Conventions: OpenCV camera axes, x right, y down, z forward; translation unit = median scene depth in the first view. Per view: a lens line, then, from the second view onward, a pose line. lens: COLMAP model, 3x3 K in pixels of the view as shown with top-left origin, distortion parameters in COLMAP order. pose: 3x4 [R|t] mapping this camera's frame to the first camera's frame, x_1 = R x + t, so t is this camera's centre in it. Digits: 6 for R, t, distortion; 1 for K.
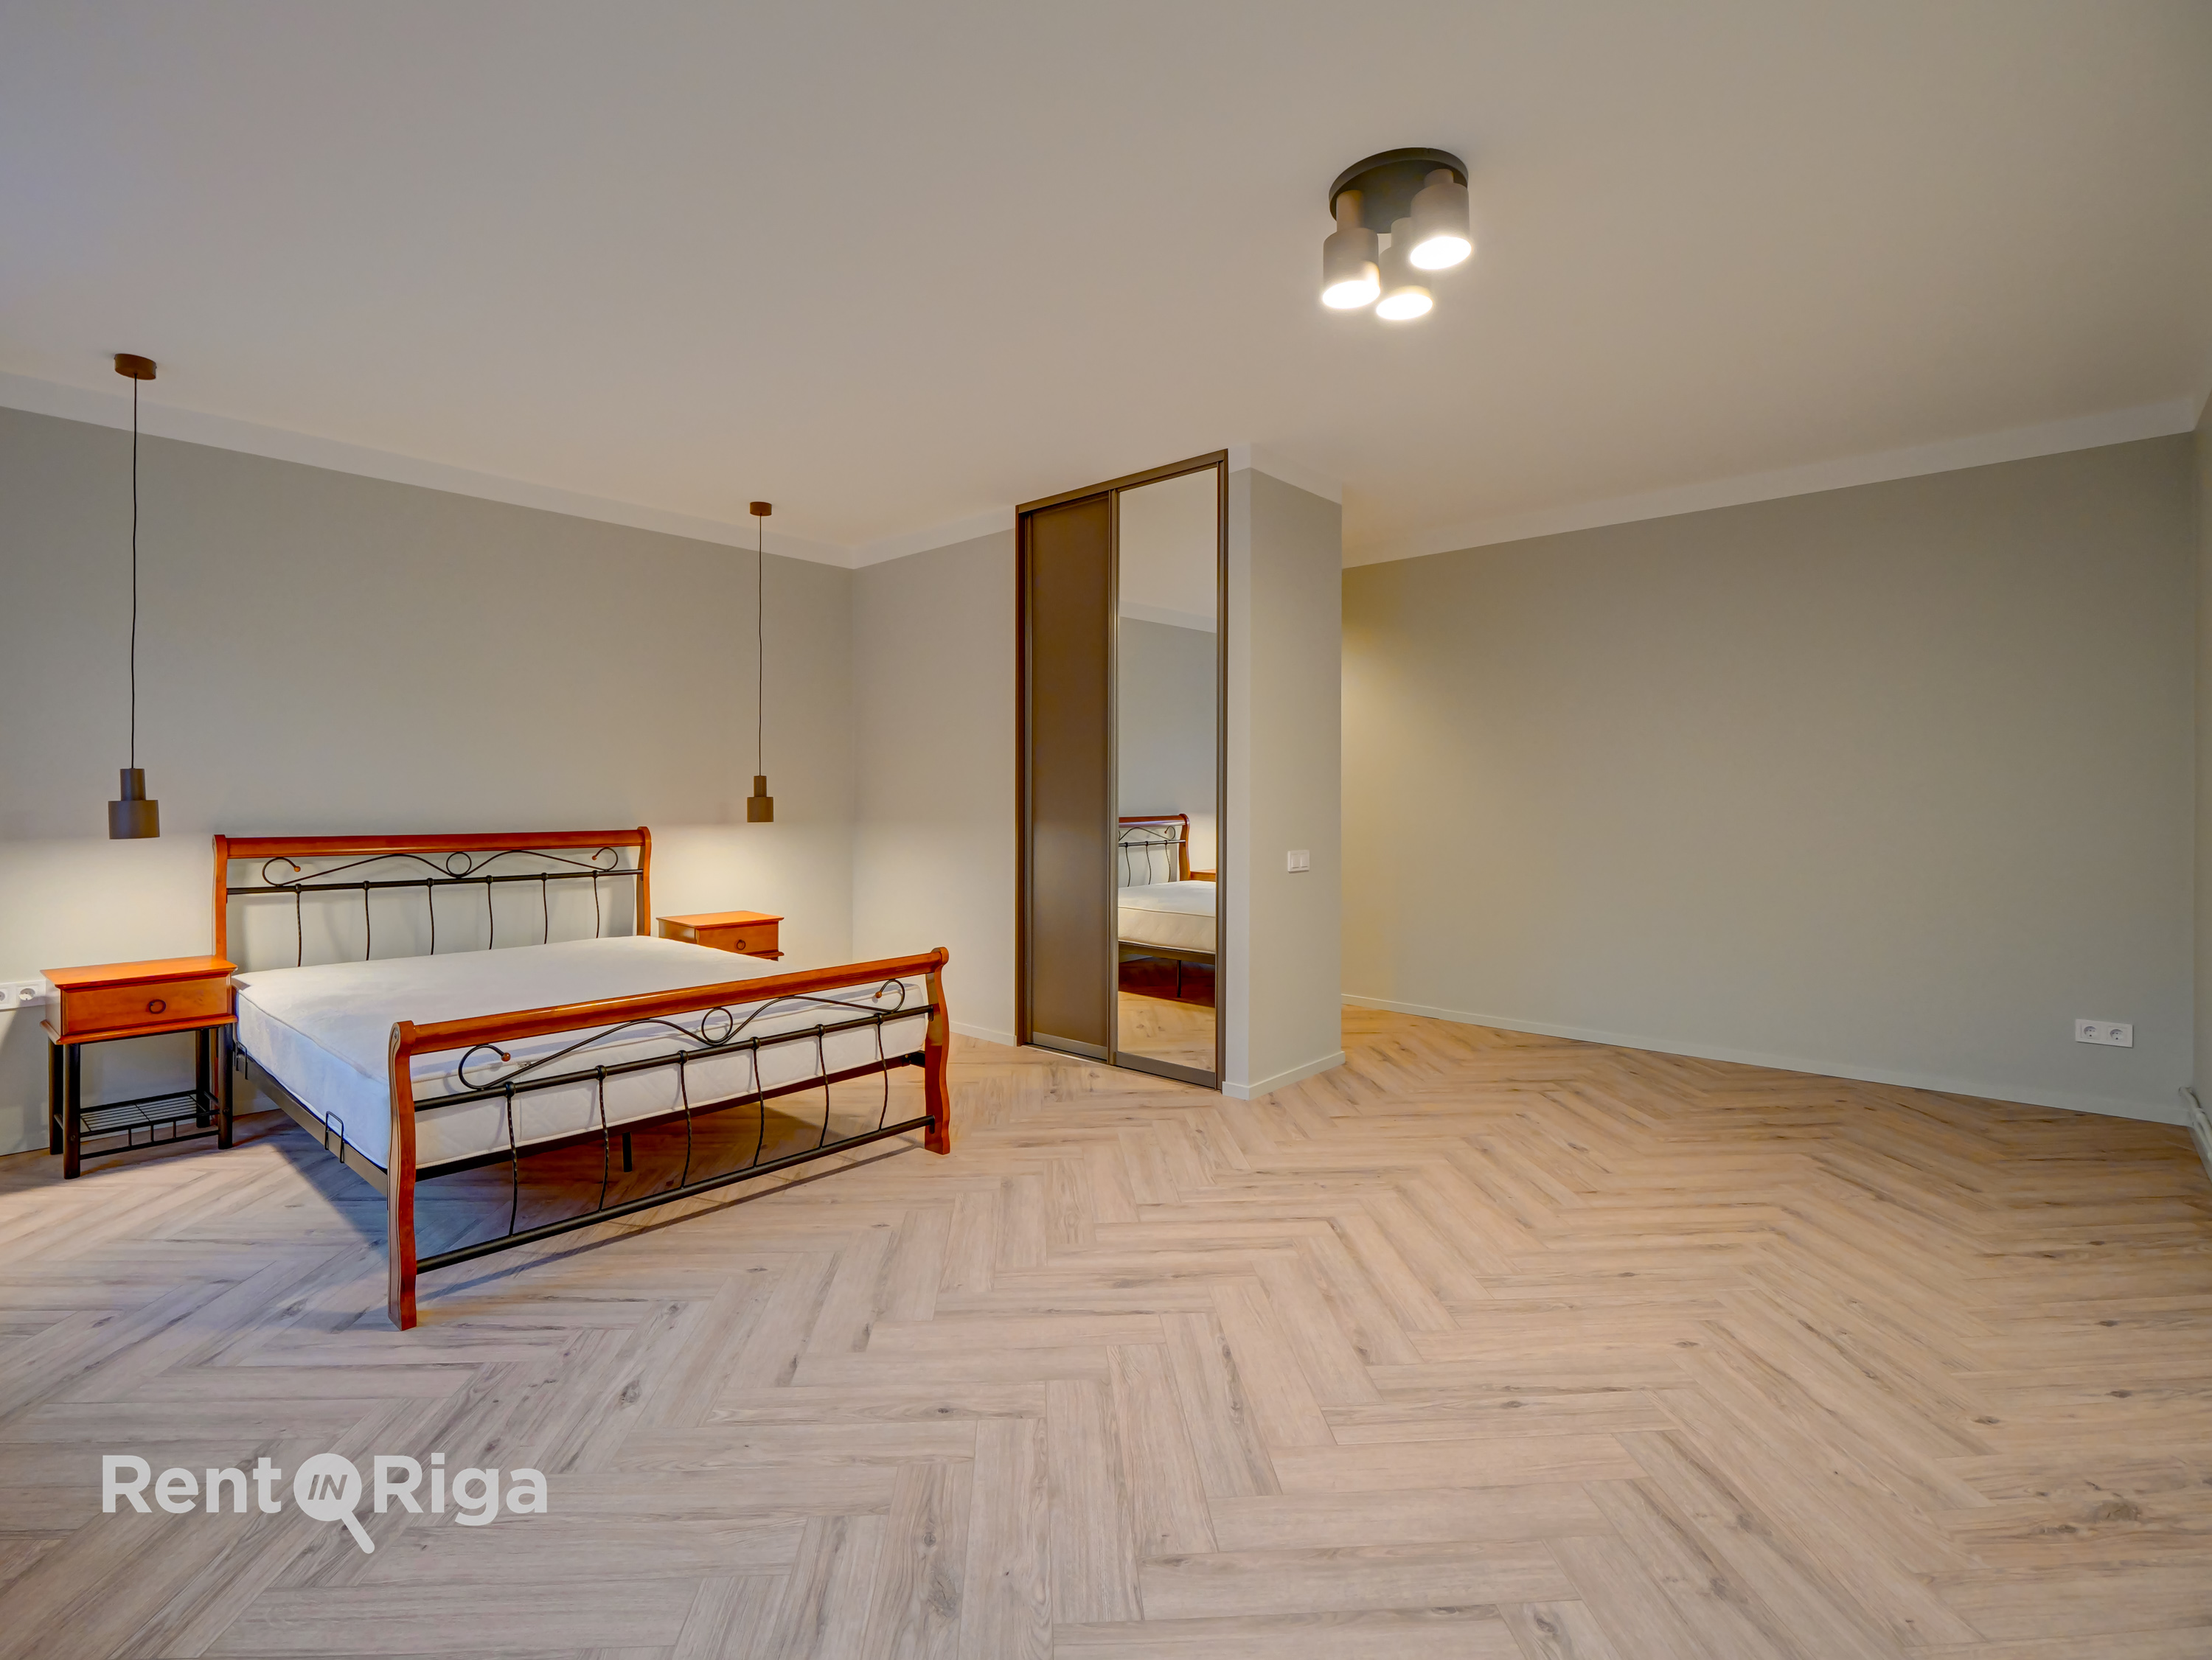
lens RADIAL K [[1045.2, 0, 1096.5], [0, 1045.2, 782.8], [0, 0, 1]] dist [-0.016254, 0.000739]
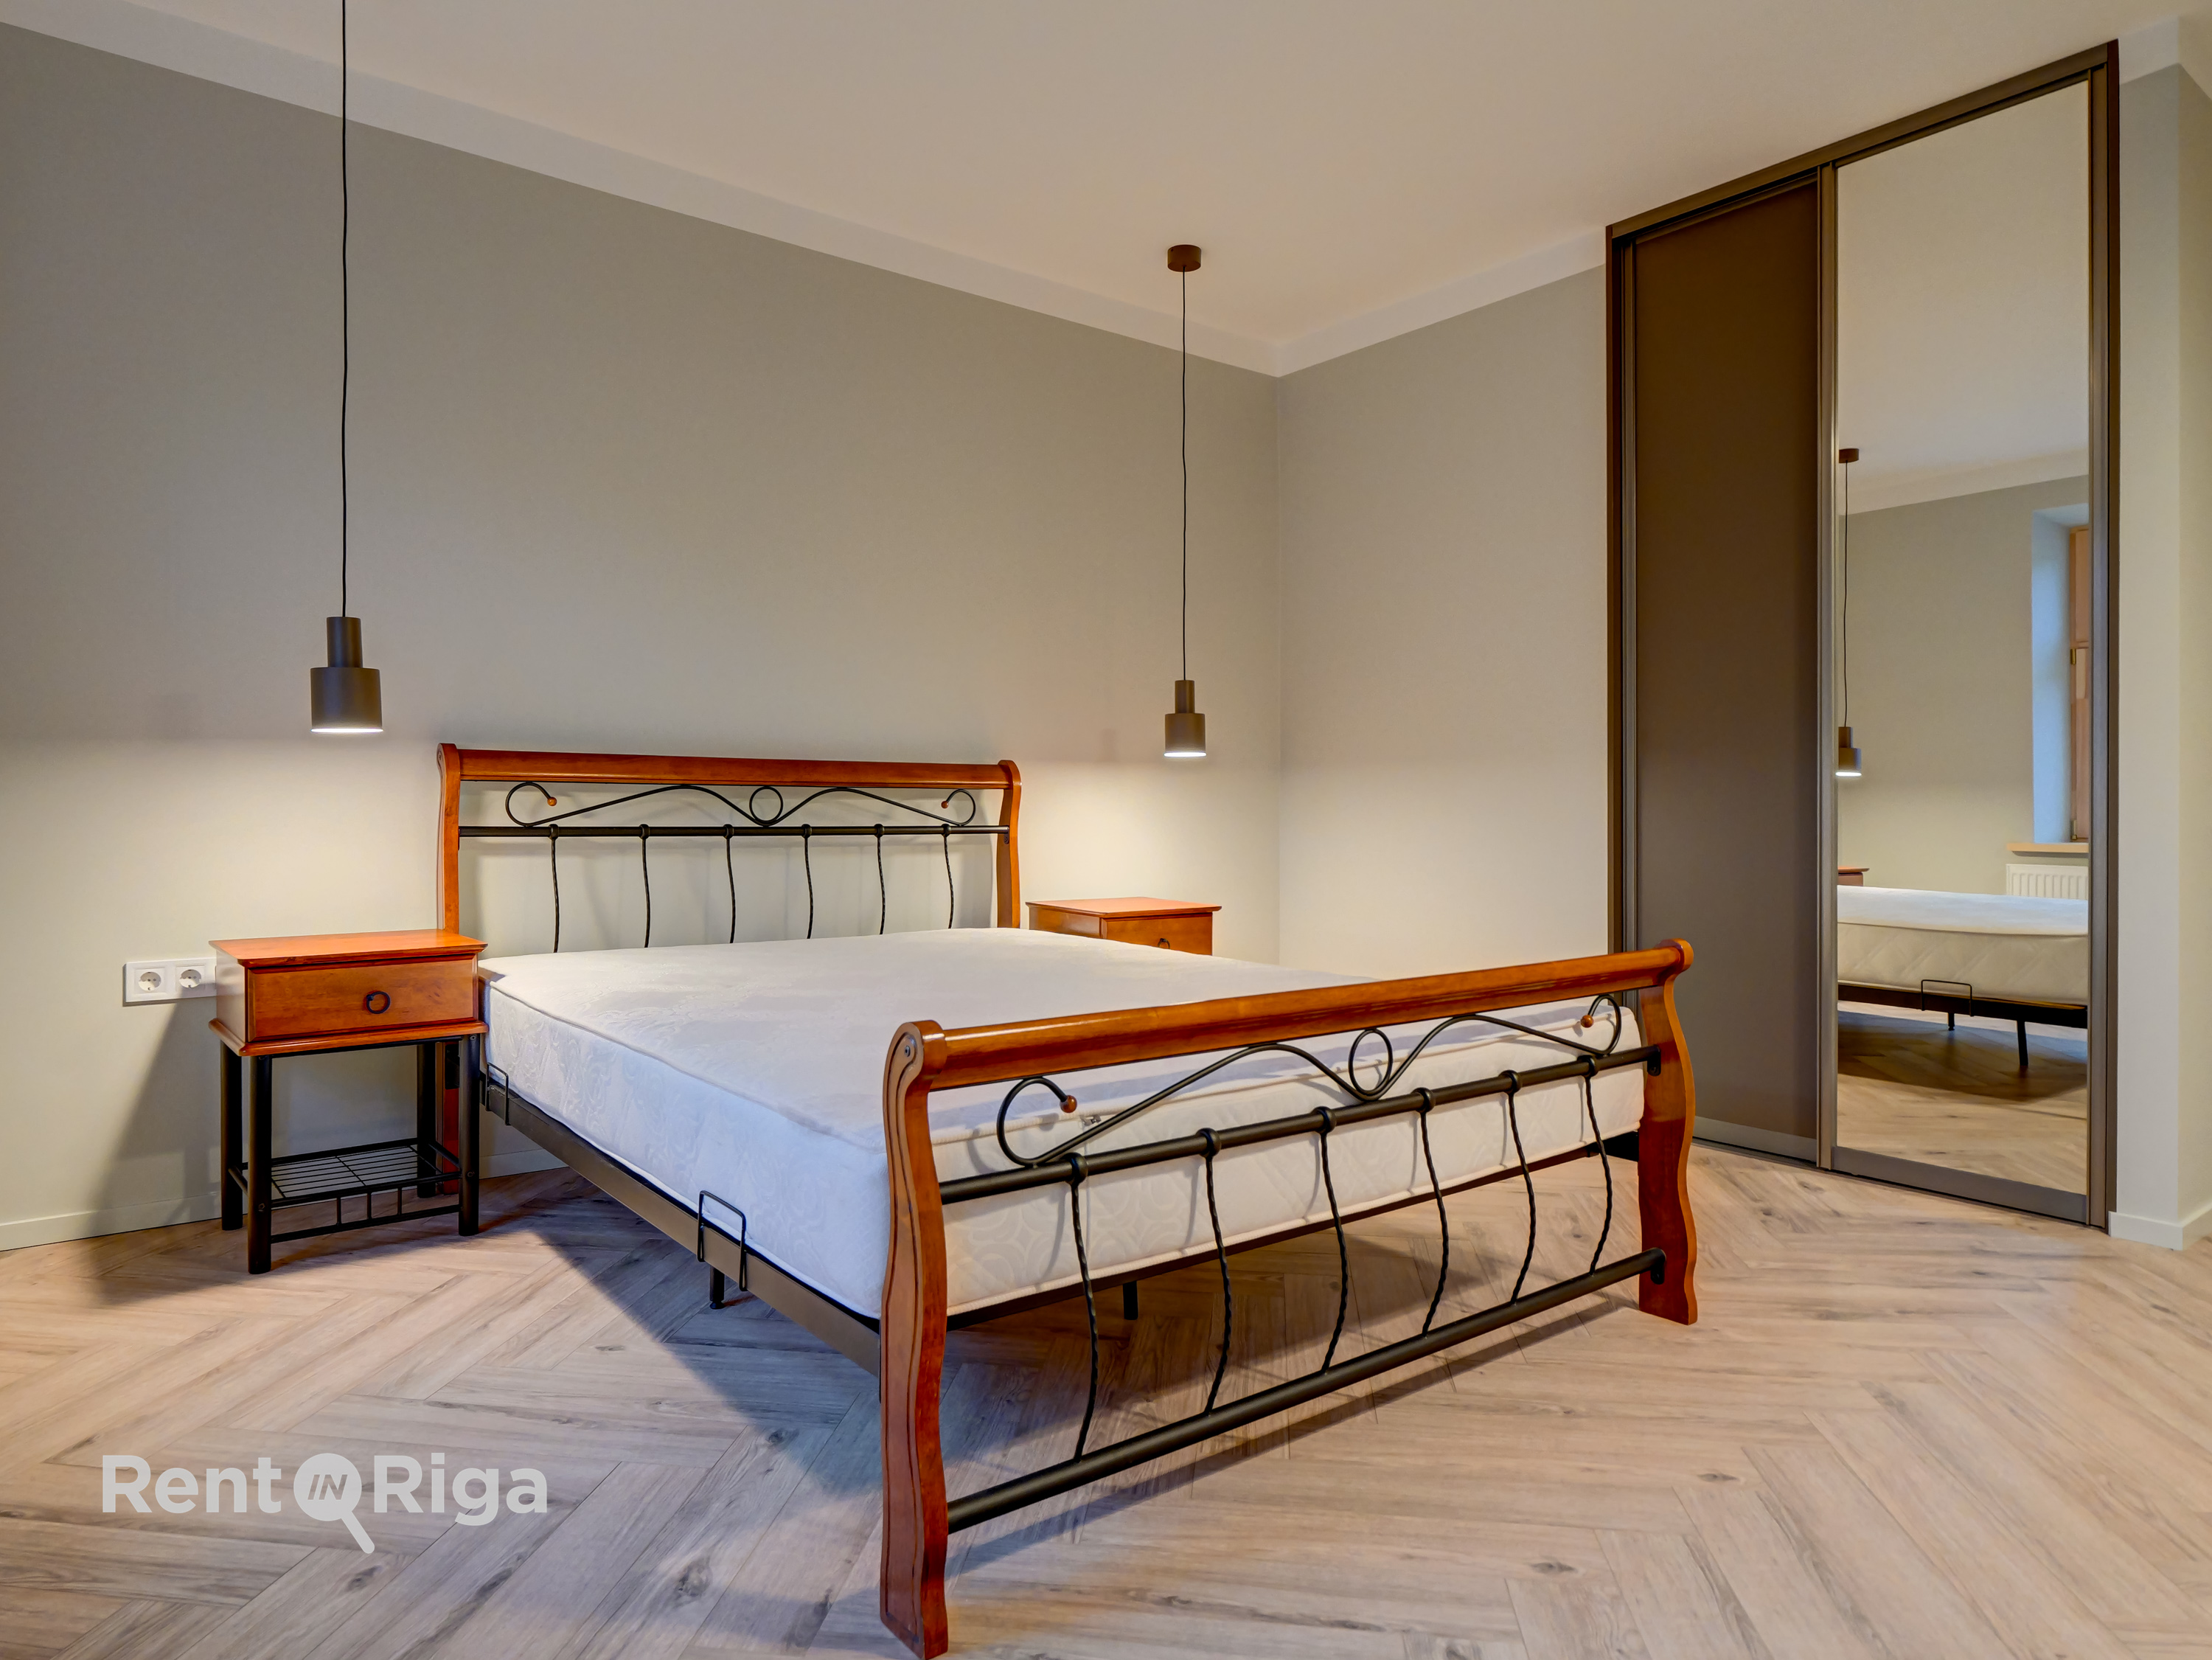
lens RADIAL K [[1365.8, 0, 1111.3], [0, 1365.8, 793.9], [0, 0, 1]] dist [-0.000021, -0.004607]
pose [[0.983409, 0.004897, -0.181338, -0.326777], [-0.003400, 0.999958, 0.008565, 0.082817], [0.181372, -0.007806, 0.983384, 0.271220]]
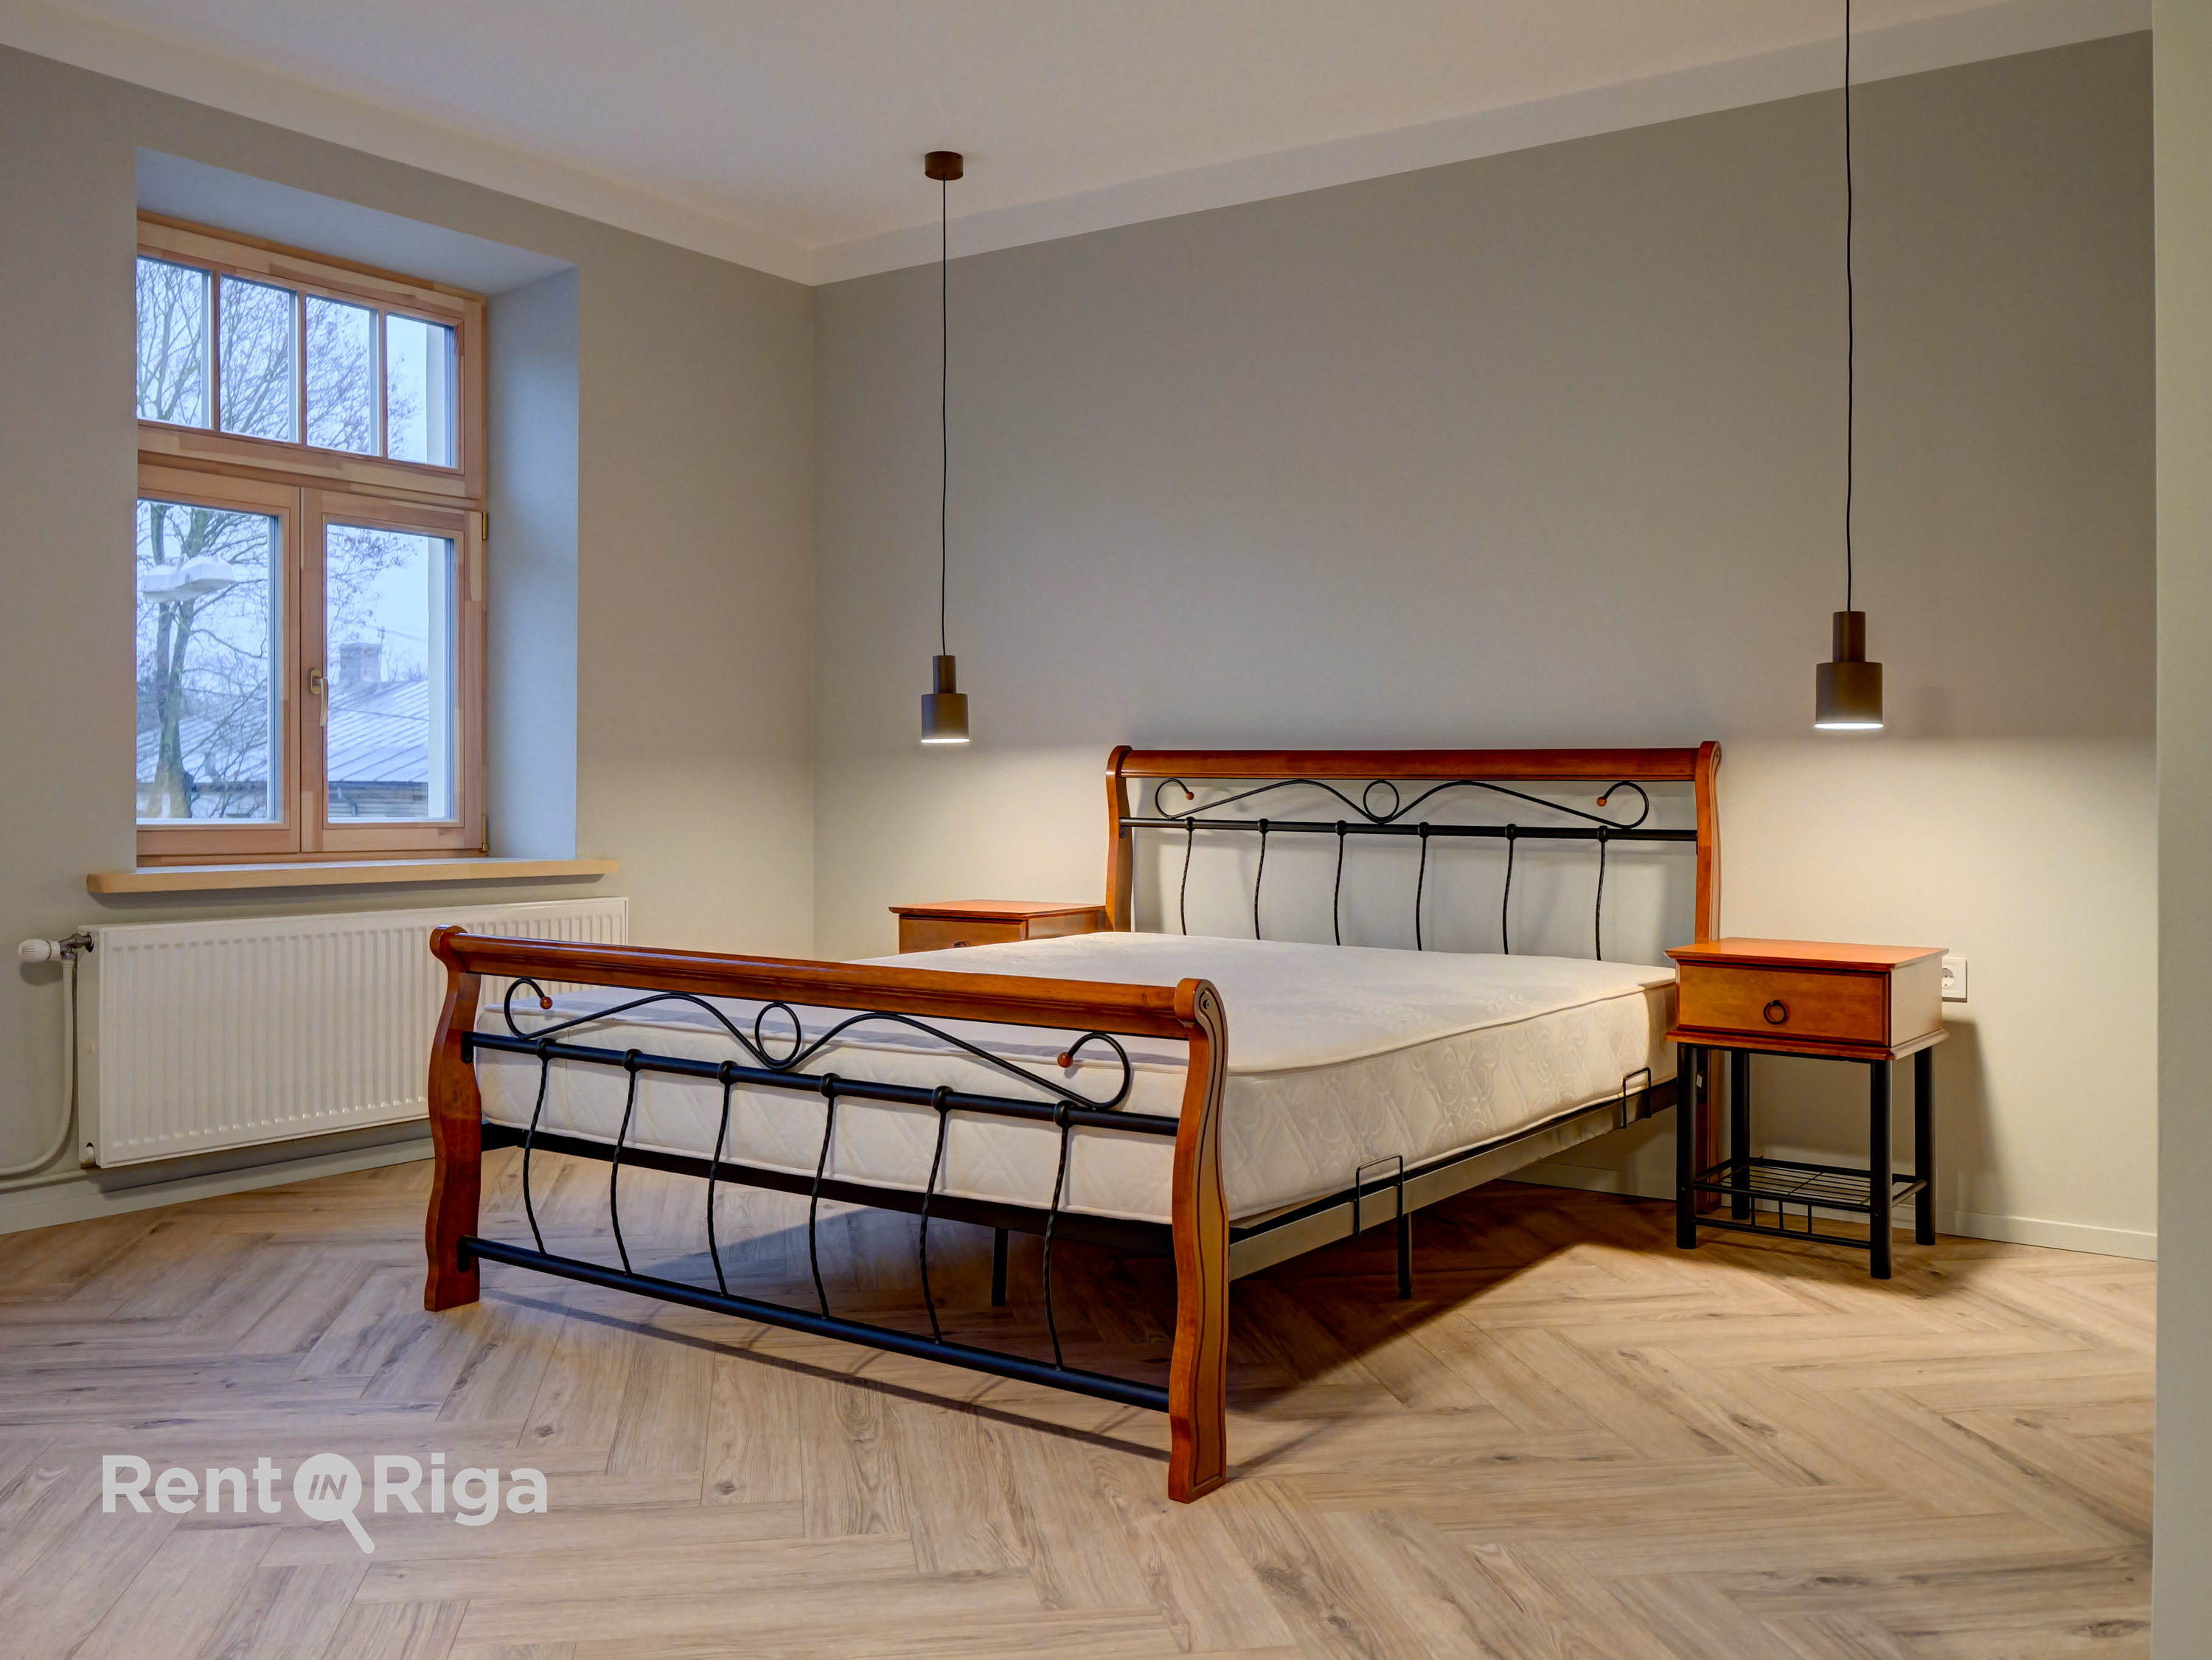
lens RADIAL K [[1965.2, 0, 1105.5], [0, 1965.2, 795.3], [0, 0, 1]] dist [0.006687, 0.001027]
pose [[0.111884, 0.004398, -0.993712, 0.622941], [0.008181, 0.999952, 0.005347, 0.088924], [0.993688, -0.008727, 0.111843, 0.937938]]
